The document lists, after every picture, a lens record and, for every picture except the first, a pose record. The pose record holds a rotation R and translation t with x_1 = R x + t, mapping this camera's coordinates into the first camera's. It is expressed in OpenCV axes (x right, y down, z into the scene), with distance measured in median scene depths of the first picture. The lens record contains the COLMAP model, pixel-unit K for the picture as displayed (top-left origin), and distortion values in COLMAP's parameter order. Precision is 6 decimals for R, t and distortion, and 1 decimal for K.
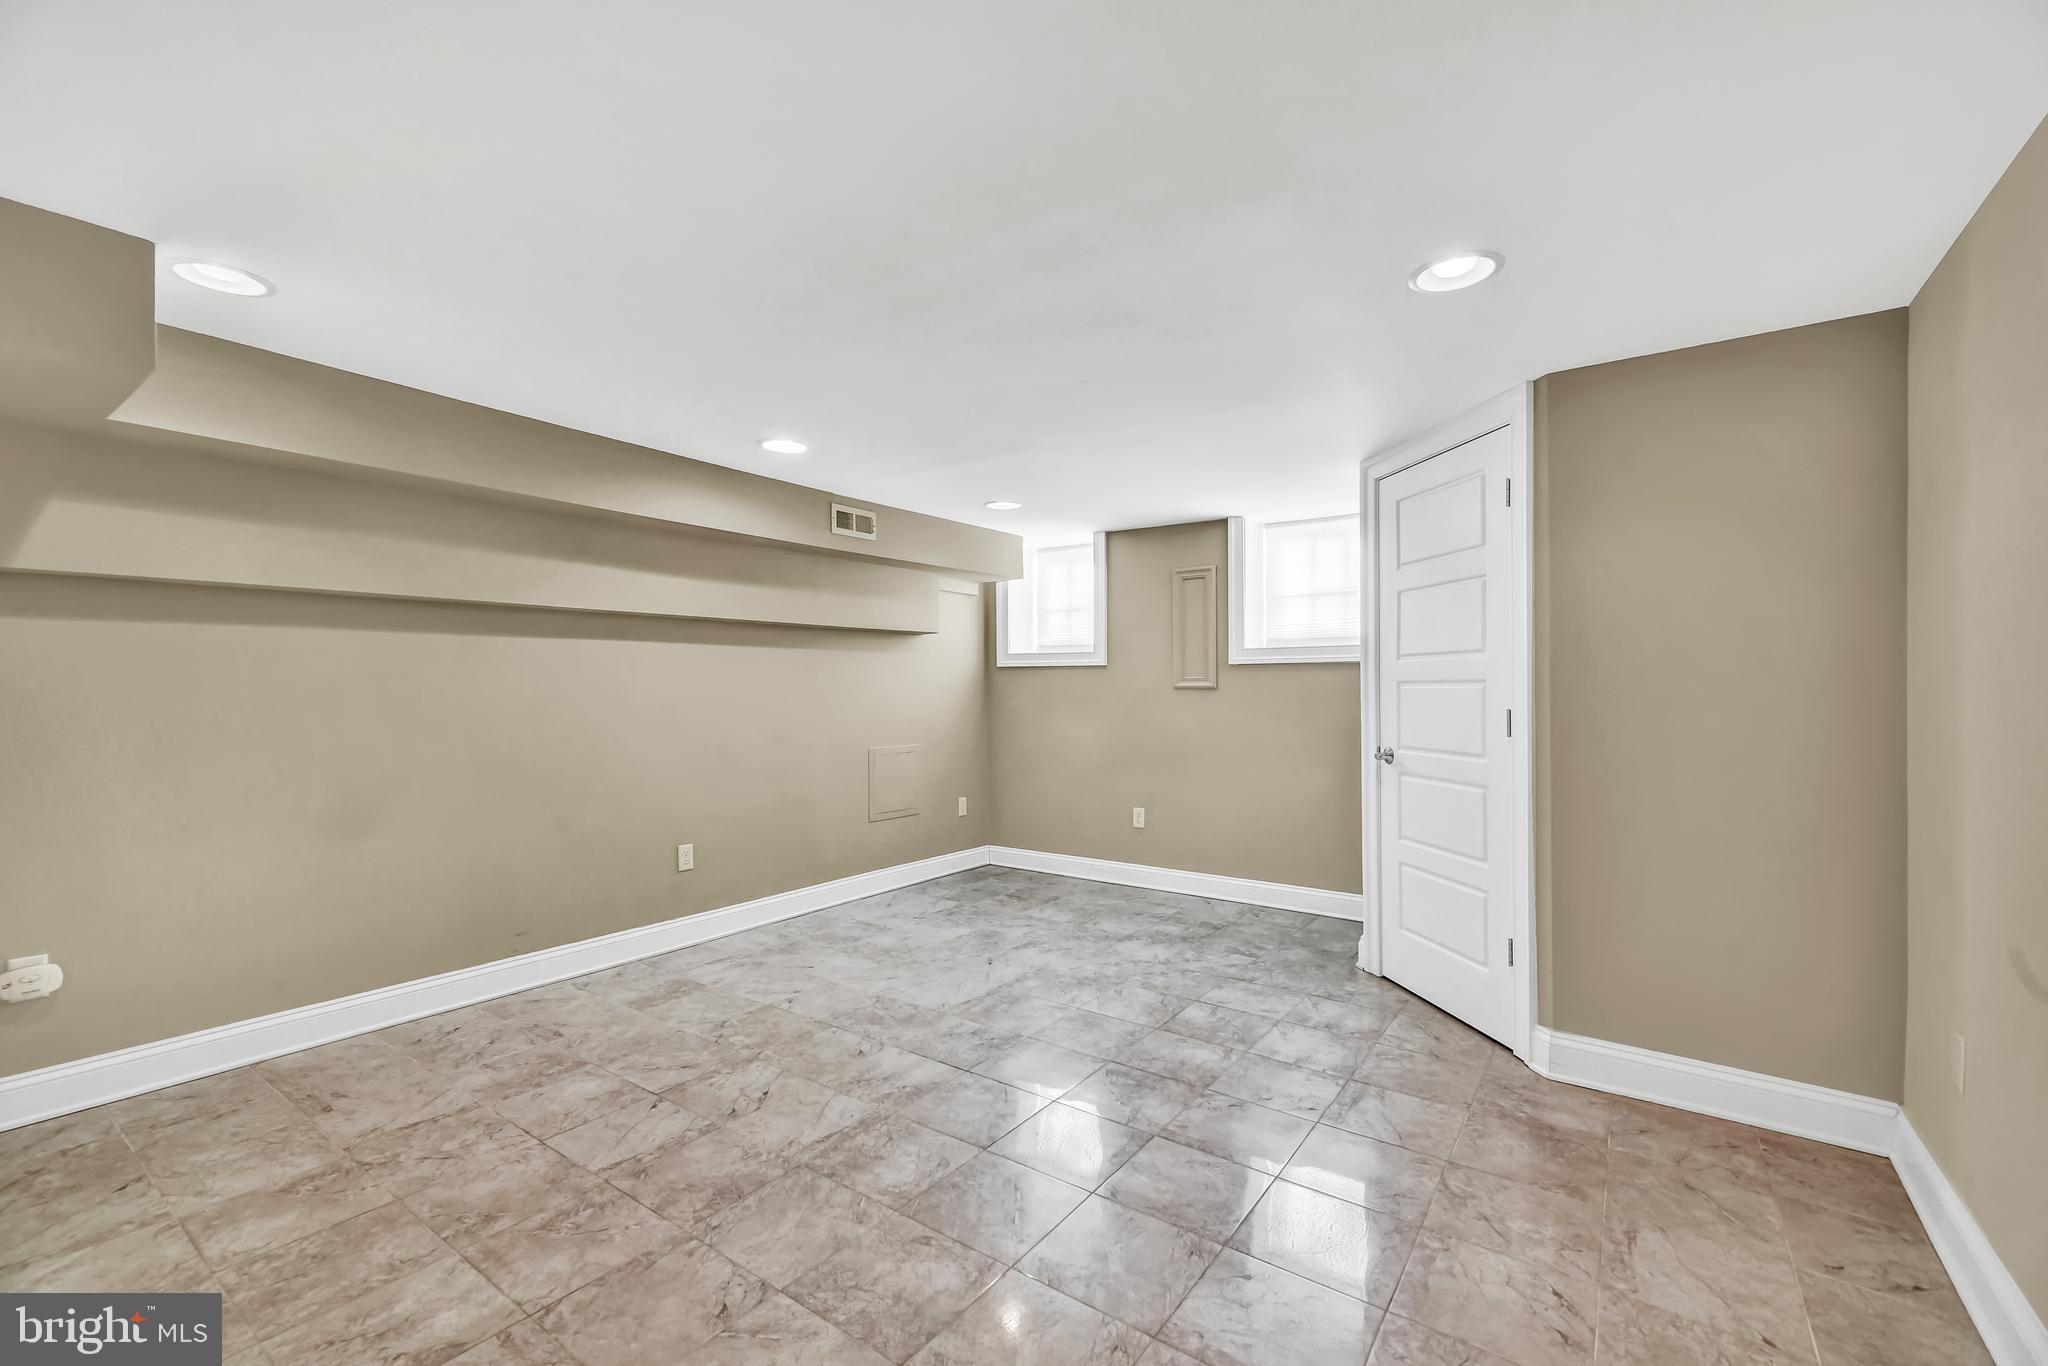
lens RADIAL K [[842.6, 0, 1023.9], [0, 842.6, 686.4], [0, 0, 1]] dist [0.000410, -0.001309]
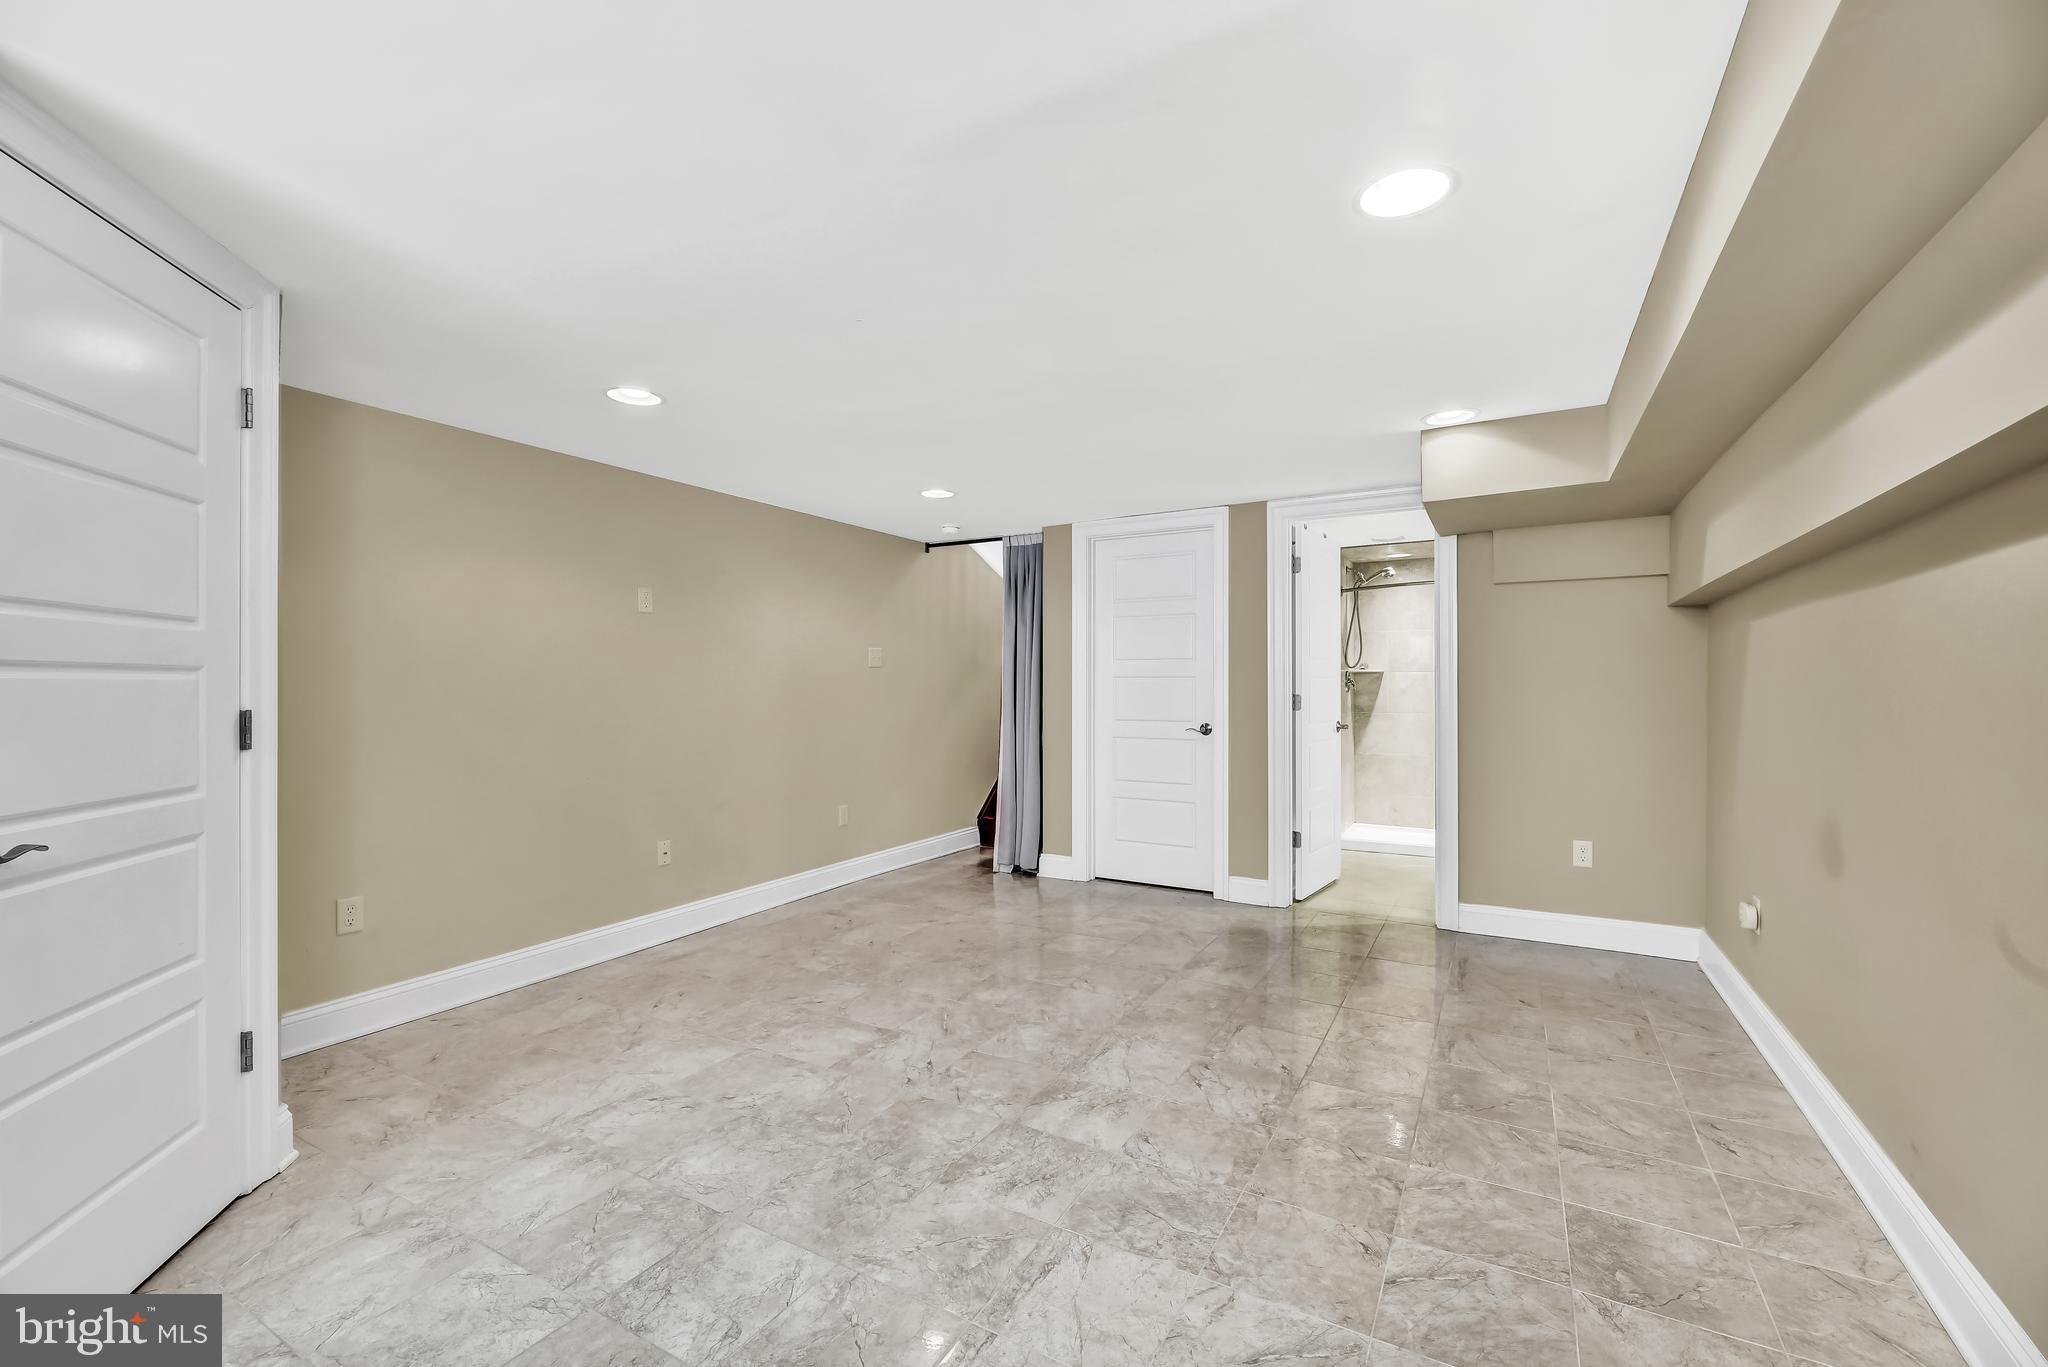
lens RADIAL K [[842.6, 0, 1032.8], [0, 842.6, 686.7], [0, 0, 1]] dist [0.000410, -0.001309]
pose [[-0.994764, 0.001506, -0.102191, -0.007841], [0.002379, 0.999962, -0.008422, 0.016803], [0.102174, -0.008621, -0.994729, 1.967750]]
